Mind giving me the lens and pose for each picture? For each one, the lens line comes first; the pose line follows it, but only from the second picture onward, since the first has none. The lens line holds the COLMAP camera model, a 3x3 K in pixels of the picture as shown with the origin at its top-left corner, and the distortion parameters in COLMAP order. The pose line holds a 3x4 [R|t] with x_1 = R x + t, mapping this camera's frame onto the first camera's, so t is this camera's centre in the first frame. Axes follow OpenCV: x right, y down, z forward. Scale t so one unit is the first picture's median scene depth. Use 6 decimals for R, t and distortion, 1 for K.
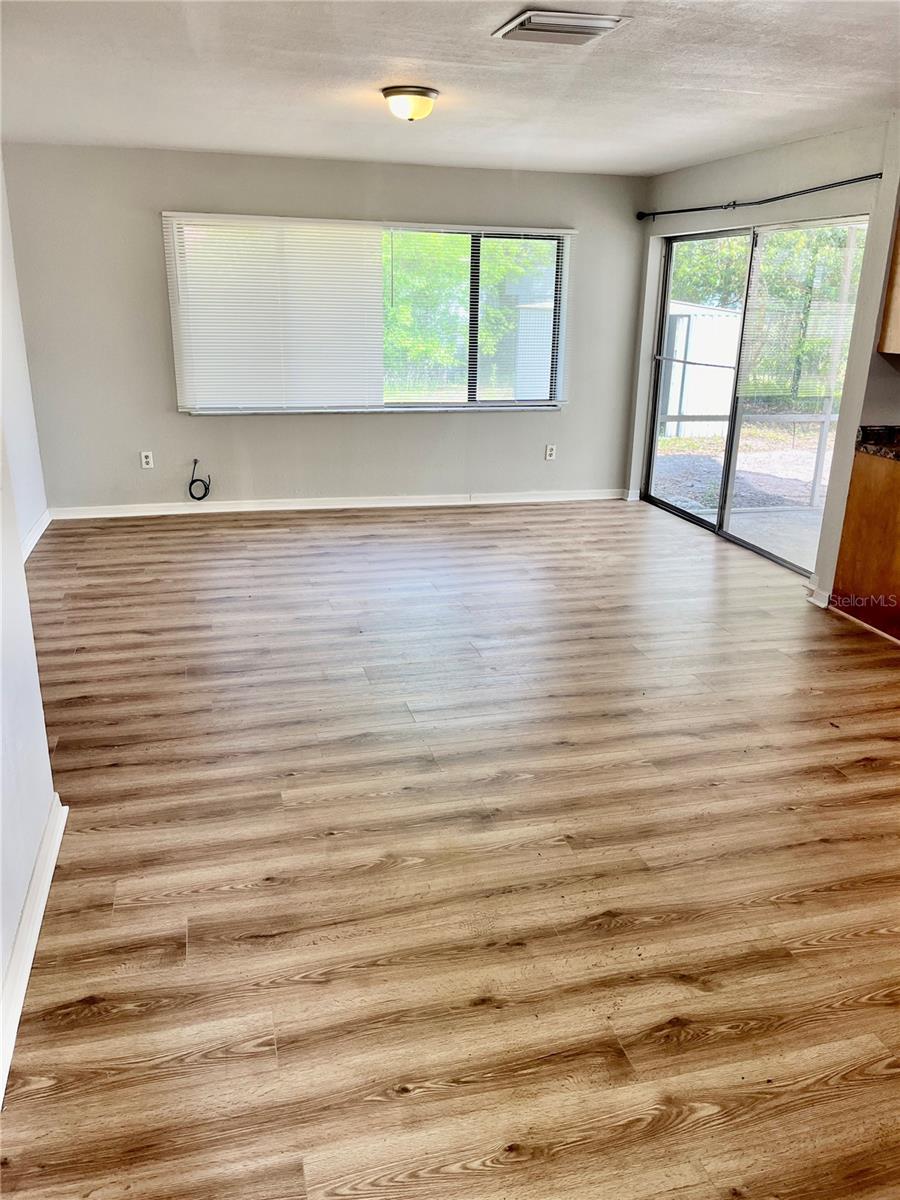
lens RADIAL K [[900.6, 0, 456.2], [0, 900.6, 599.1], [0, 0, 1]] dist [0.033193, -0.029421]
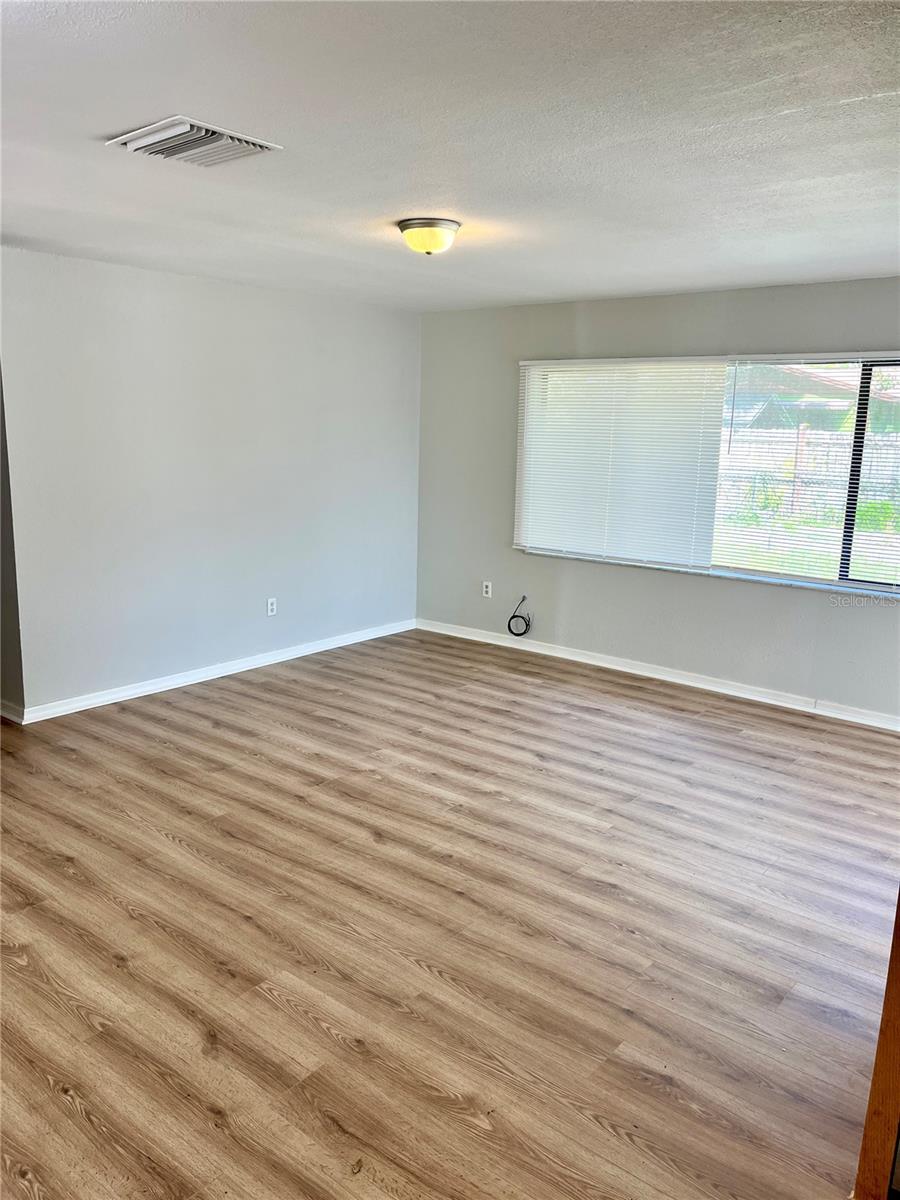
lens RADIAL K [[900.6, 0, 451.6], [0, 900.6, 605.5], [0, 0, 1]] dist [0.033193, -0.029421]
pose [[0.589612, 0.157096, -0.792261, 0.362847], [-0.270843, 0.962564, -0.010700, -0.089726], [0.760922, 0.220887, 0.610088, 0.267130]]
